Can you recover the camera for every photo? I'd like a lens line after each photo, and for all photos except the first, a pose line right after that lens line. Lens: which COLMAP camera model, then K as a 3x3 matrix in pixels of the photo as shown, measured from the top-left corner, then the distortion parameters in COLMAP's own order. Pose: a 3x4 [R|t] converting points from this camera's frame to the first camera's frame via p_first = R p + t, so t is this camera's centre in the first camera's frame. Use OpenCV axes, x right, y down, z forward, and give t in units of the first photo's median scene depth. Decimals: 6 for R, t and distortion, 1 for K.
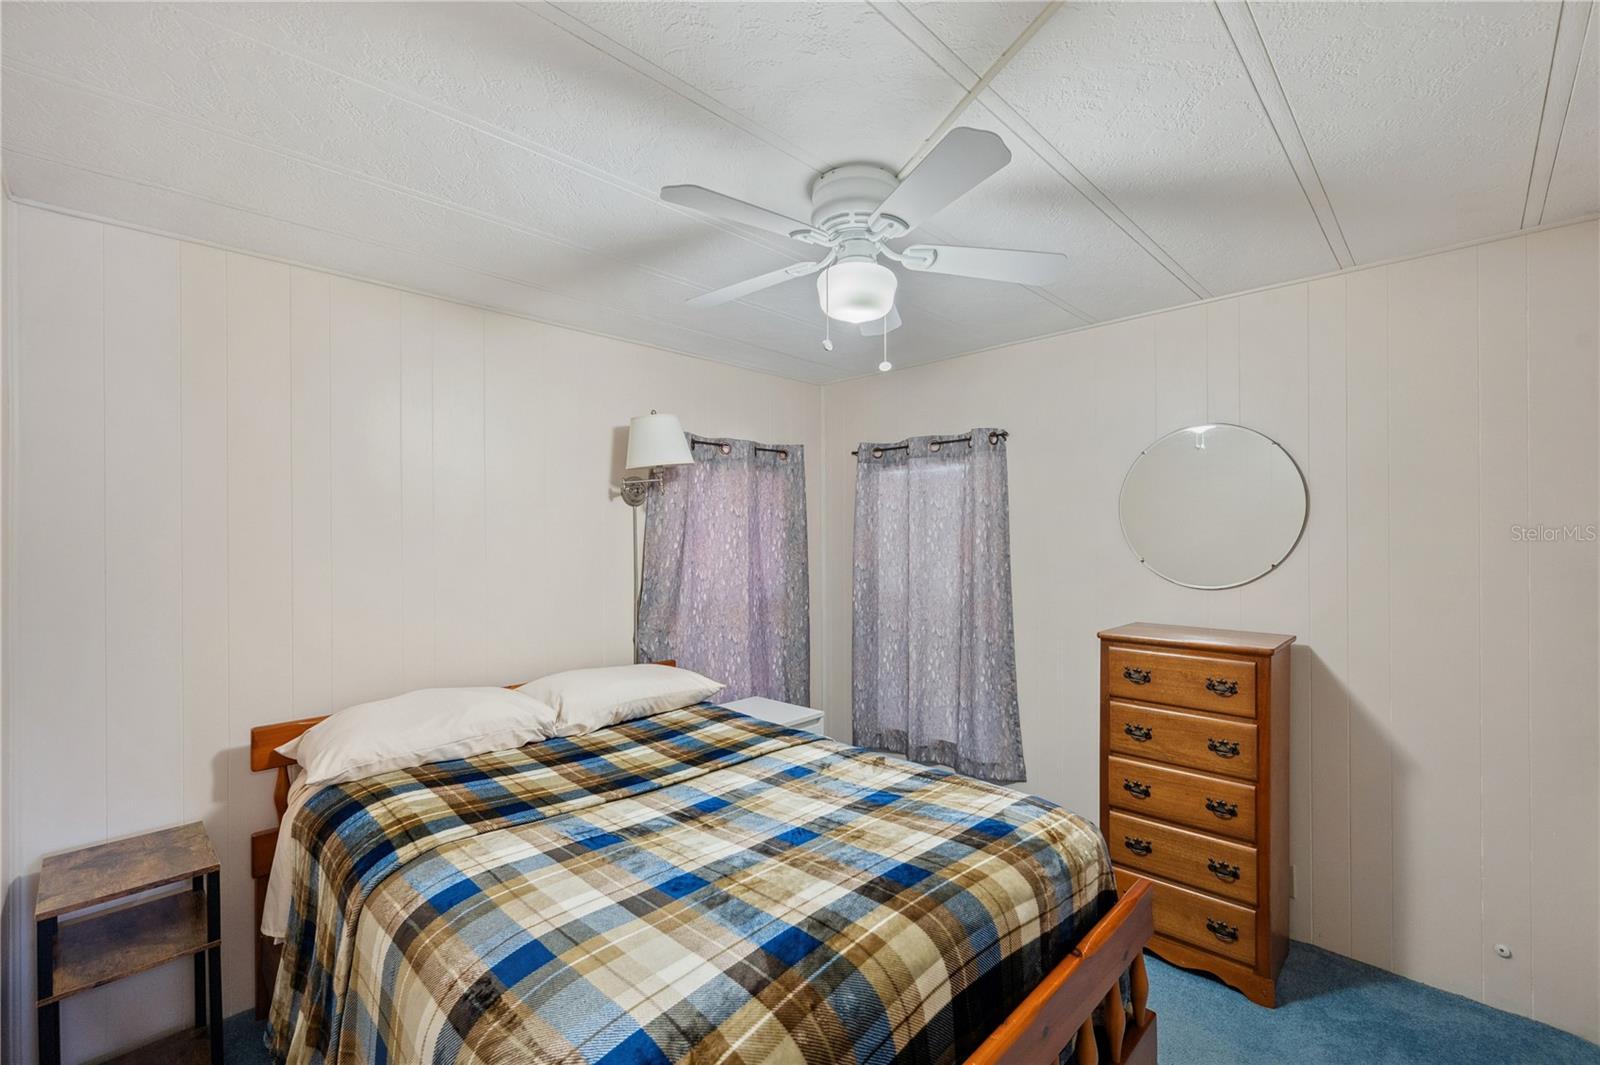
lens RADIAL K [[678.4, 0, 800.0], [0, 678.4, 532.5], [0, 0, 1]] dist [-0.001236, -0.000122]
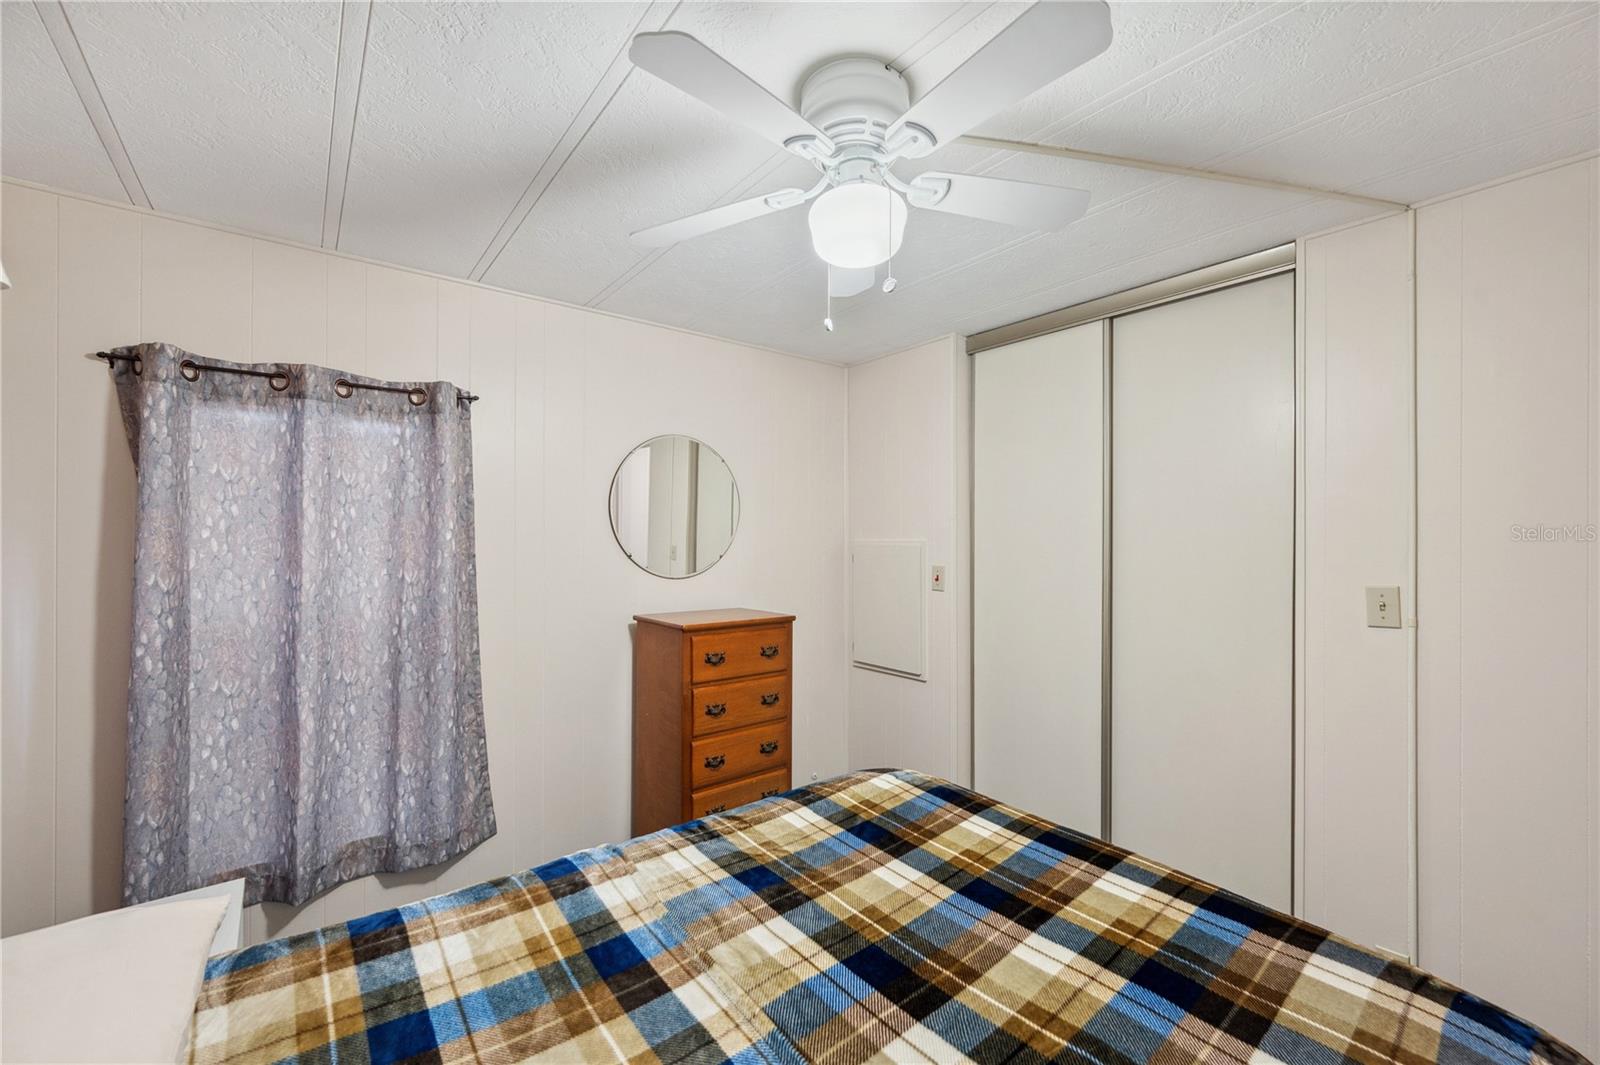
lens RADIAL K [[644.8, 0, 802.4], [0, 644.8, 534.9], [0, 0, 1]] dist [-0.000916, 0.000008]
pose [[0.127144, 0.008586, 0.991847, -0.482433], [-0.008592, 0.999935, -0.007555, 0.016745], [-0.991847, -0.007561, 0.127210, 0.678915]]
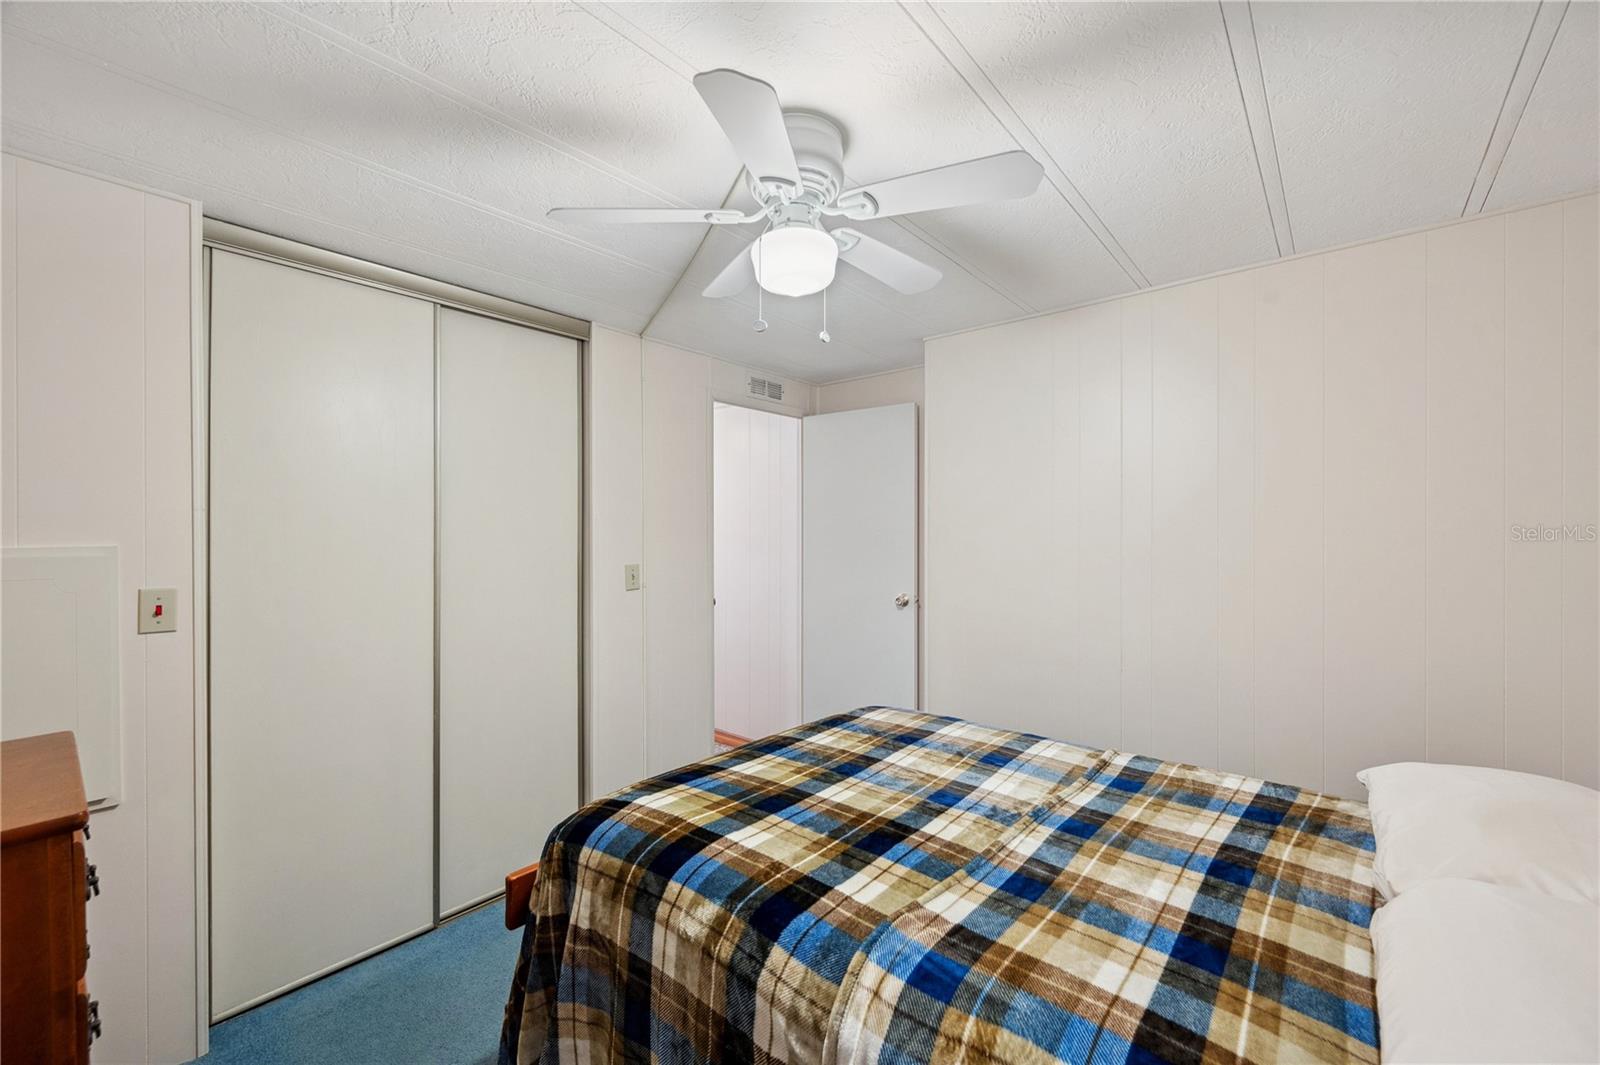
lens RADIAL K [[635.2, 0, 803.3], [0, 635.2, 534.2], [0, 0, 1]] dist [0.001197, -0.000417]
pose [[-0.997528, 0.006921, -0.069925, 0.094969], [0.006738, 0.999973, 0.002851, 0.007895], [0.069943, 0.002373, -0.997548, 1.302781]]
